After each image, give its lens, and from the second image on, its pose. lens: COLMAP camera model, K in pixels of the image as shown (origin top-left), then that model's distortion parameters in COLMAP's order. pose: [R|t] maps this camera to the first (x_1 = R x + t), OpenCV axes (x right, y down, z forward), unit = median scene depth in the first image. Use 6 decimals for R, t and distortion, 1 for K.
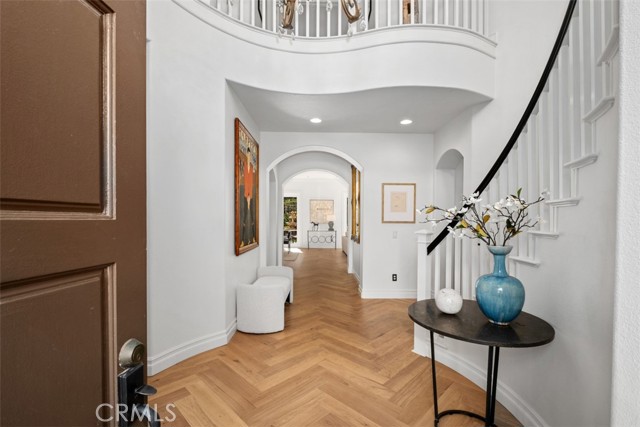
lens RADIAL K [[275.6, 0, 319.0], [0, 275.6, 211.9], [0, 0, 1]] dist [0.001985, -0.004219]
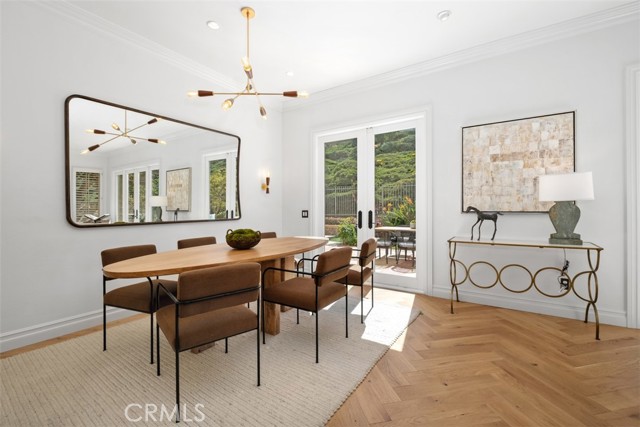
lens RADIAL K [[275.6, 0, 323.7], [0, 275.6, 211.5], [0, 0, 1]] dist [0.001985, -0.004219]
pose [[0.828345, -0.003820, -0.560205, 0.006826], [0.002852, 0.999993, -0.002601, 0.040860], [0.560211, 0.000556, 0.828350, 0.697193]]
